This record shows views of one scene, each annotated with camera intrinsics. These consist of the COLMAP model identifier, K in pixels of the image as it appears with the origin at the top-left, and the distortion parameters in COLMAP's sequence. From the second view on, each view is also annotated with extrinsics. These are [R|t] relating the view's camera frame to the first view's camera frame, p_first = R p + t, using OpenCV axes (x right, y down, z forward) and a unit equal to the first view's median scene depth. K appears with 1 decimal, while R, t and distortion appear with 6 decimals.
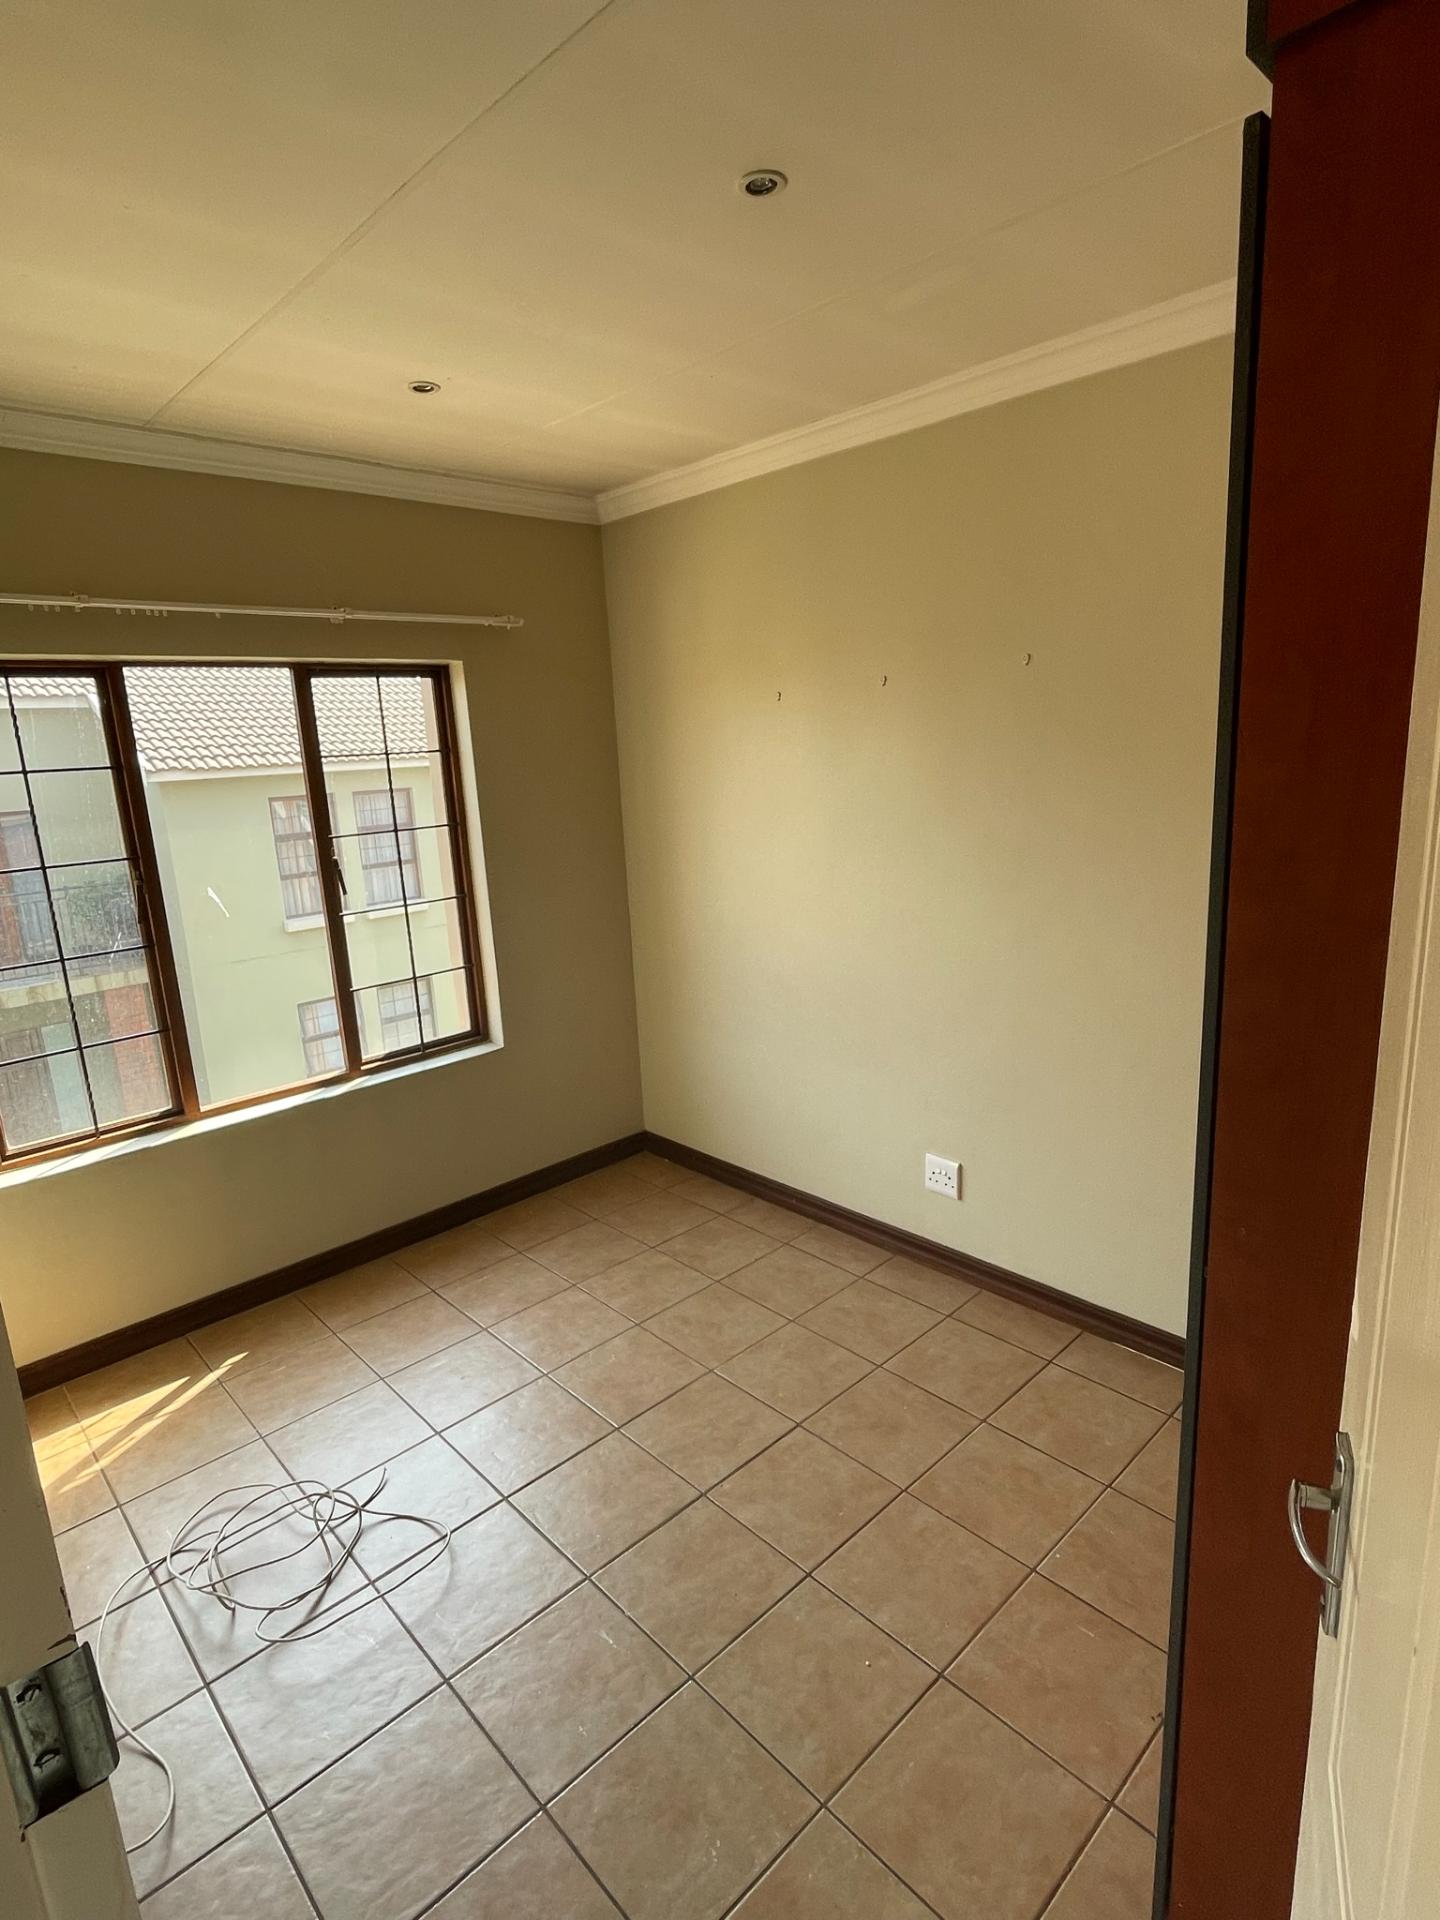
lens RADIAL K [[1003.2, 0, 730.3], [0, 1003.2, 964.9], [0, 0, 1]] dist [0.000285, -0.000300]
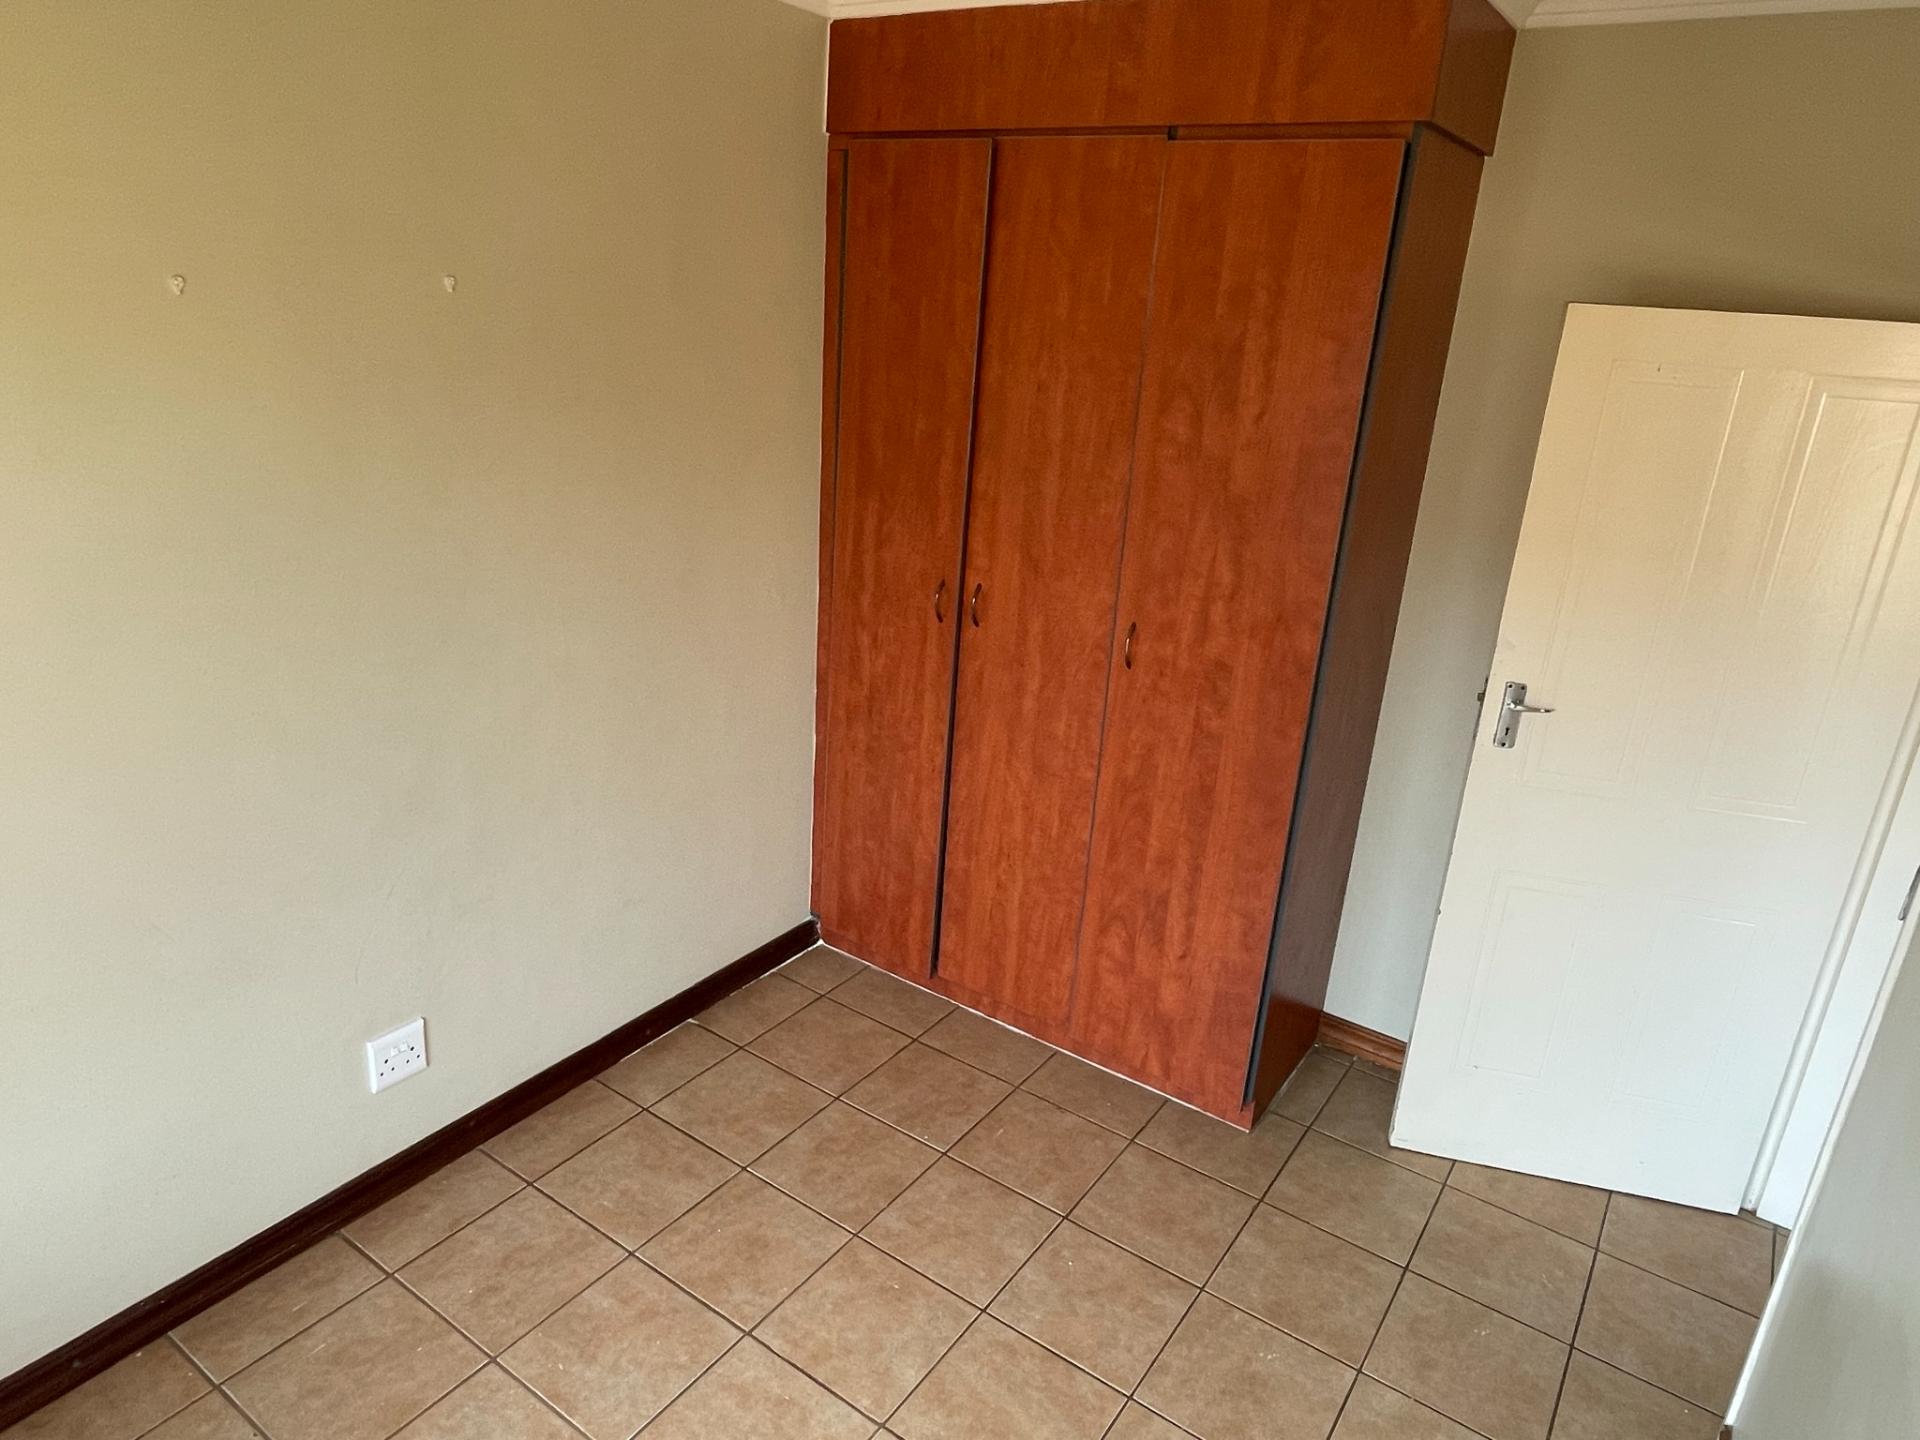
lens RADIAL K [[1201.0, 0, 957.7], [0, 1201.0, 721.2], [0, 0, 1]] dist [-0.001171, -0.001566]
pose [[-0.202890, -0.299641, 0.932229, -0.664687], [0.169058, 0.927015, 0.334758, -0.245490], [-0.964497, 0.225520, -0.137426, 0.858653]]
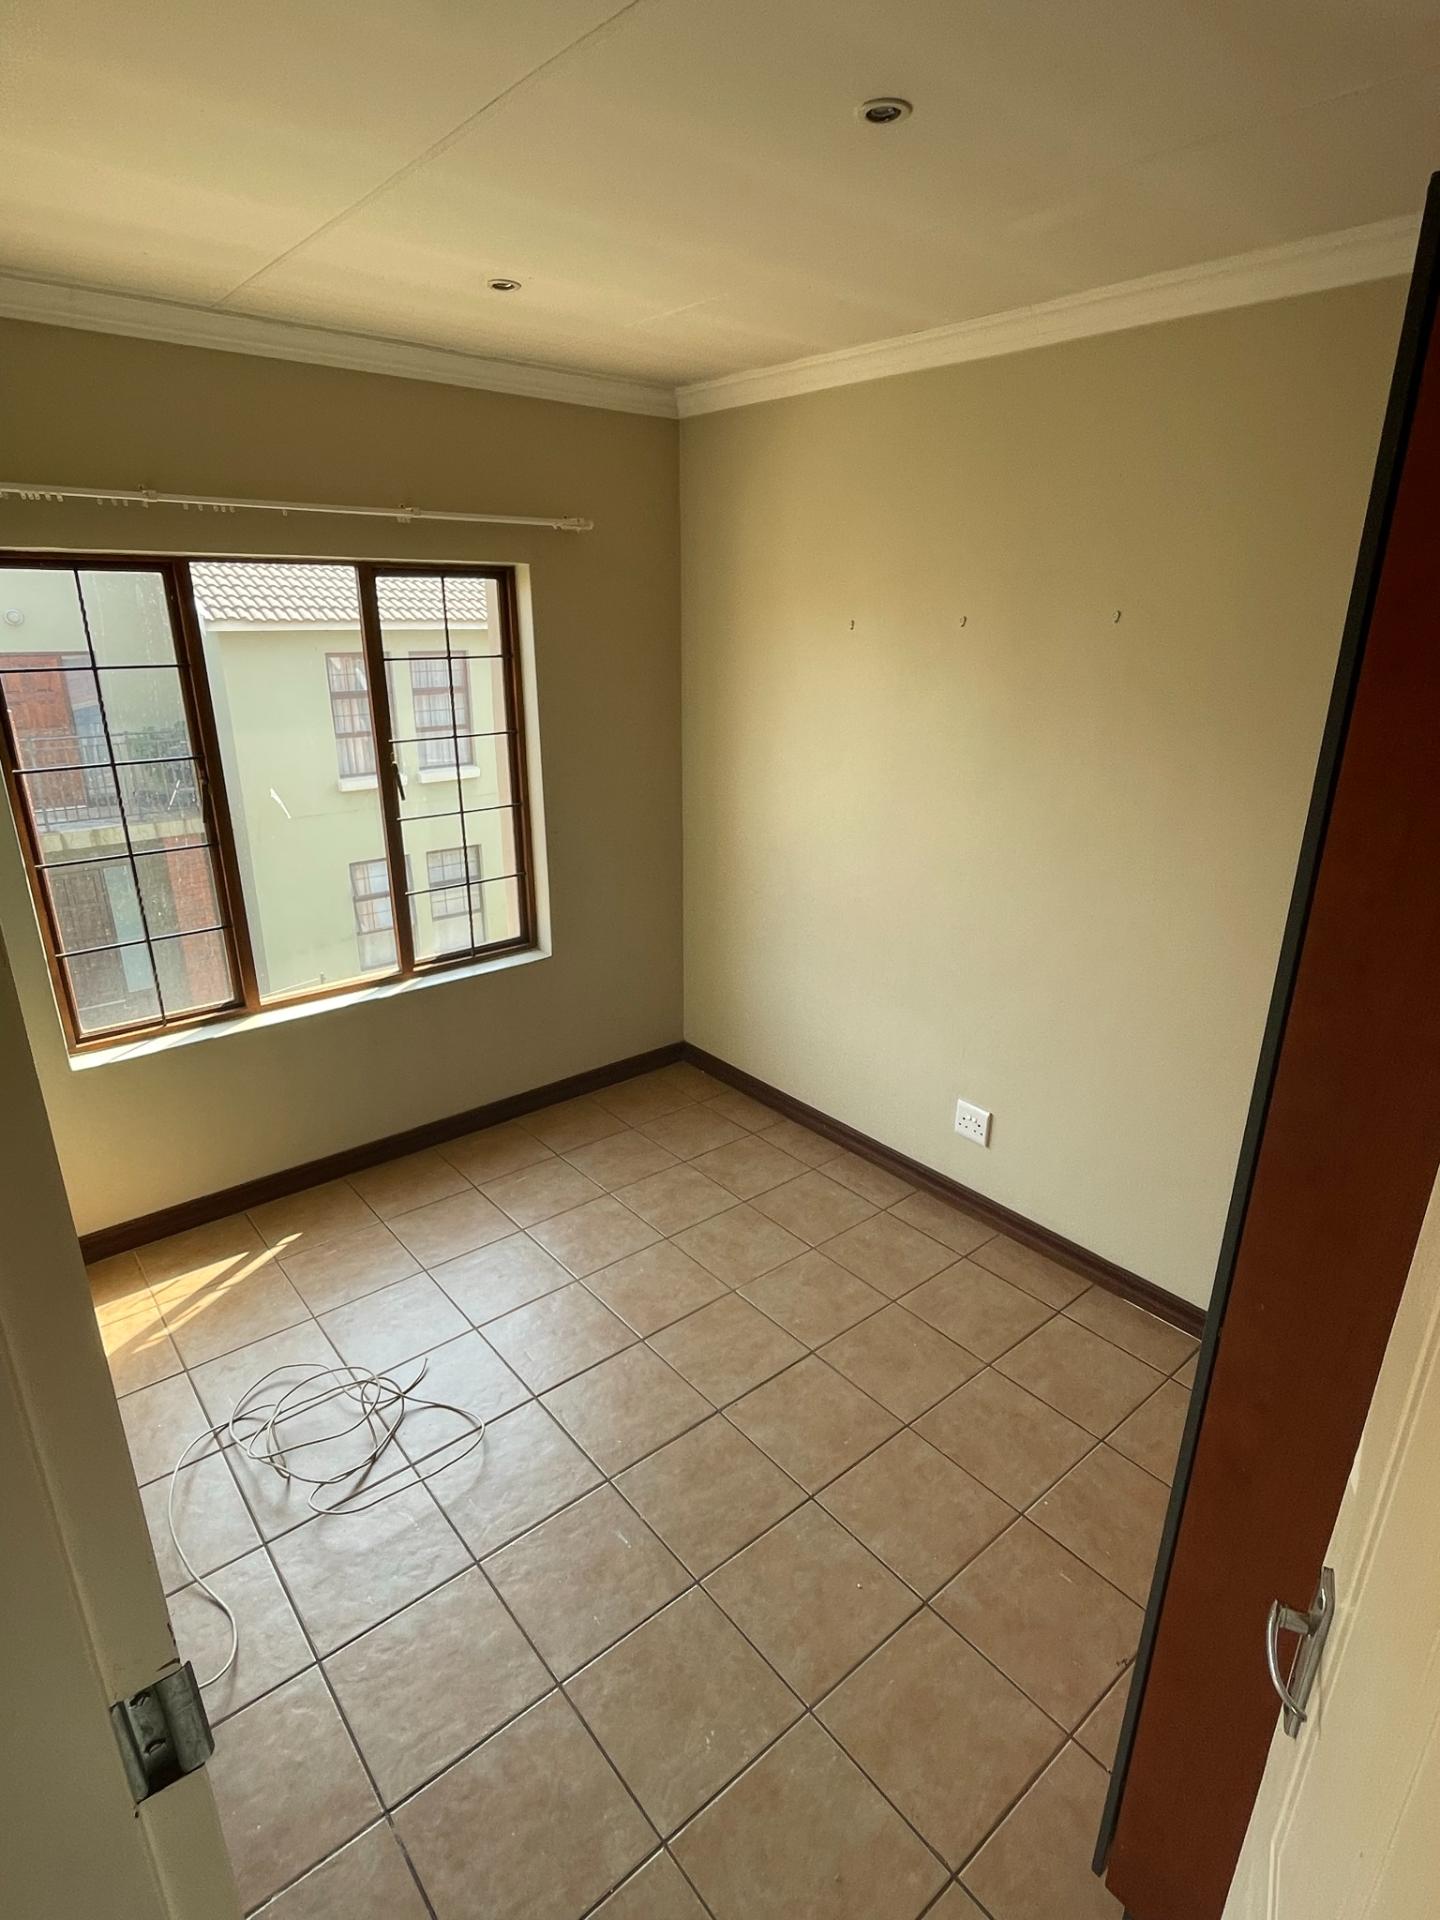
lens RADIAL K [[1003.2, 0, 730.9], [0, 1003.2, 965.6], [0, 0, 1]] dist [0.000285, -0.000300]
pose [[0.996479, 0.075407, -0.036659, -0.009438], [-0.070246, 0.989537, 0.126021, -0.071953], [0.045779, -0.123002, 0.991350, -0.003199]]
